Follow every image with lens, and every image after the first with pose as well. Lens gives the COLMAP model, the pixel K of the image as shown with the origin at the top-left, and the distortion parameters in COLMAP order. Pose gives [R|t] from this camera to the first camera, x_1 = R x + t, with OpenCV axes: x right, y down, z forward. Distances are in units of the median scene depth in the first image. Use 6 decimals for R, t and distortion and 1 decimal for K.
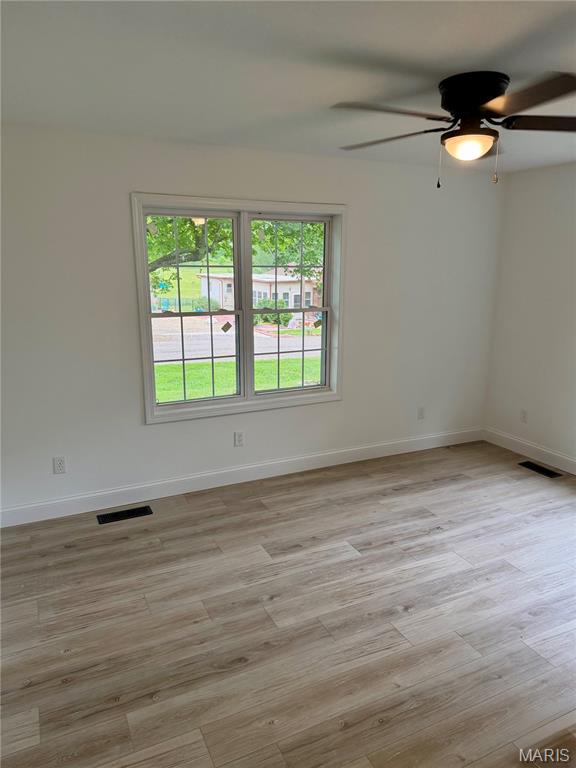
lens RADIAL K [[535.7, 0, 288.0], [0, 535.7, 384.0], [0, 0, 1]] dist [0.147638, -0.275951]
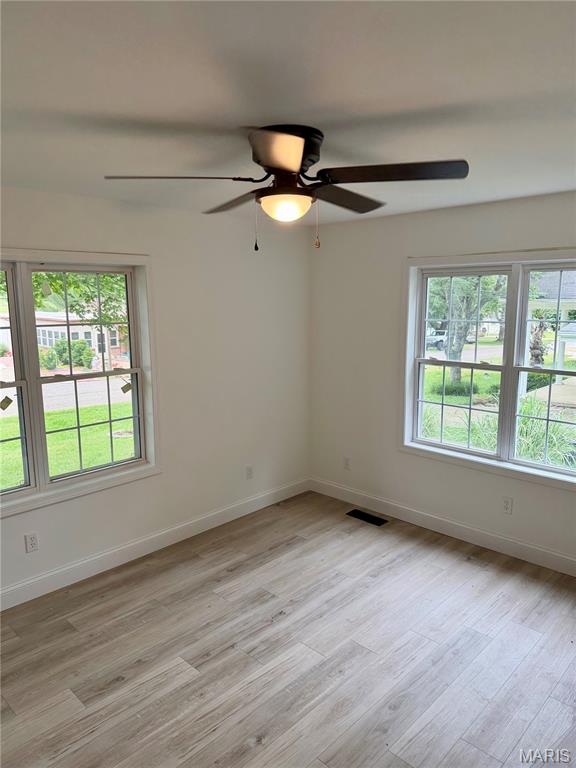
lens RADIAL K [[539.6, 0, 288.0], [0, 539.6, 384.0], [0, 0, 1]] dist [0.072982, -0.094607]
pose [[0.940018, -0.064907, 0.334894, 0.008802], [0.084962, 0.995342, -0.045568, -0.062722], [-0.330376, 0.071288, 0.941153, 0.108441]]
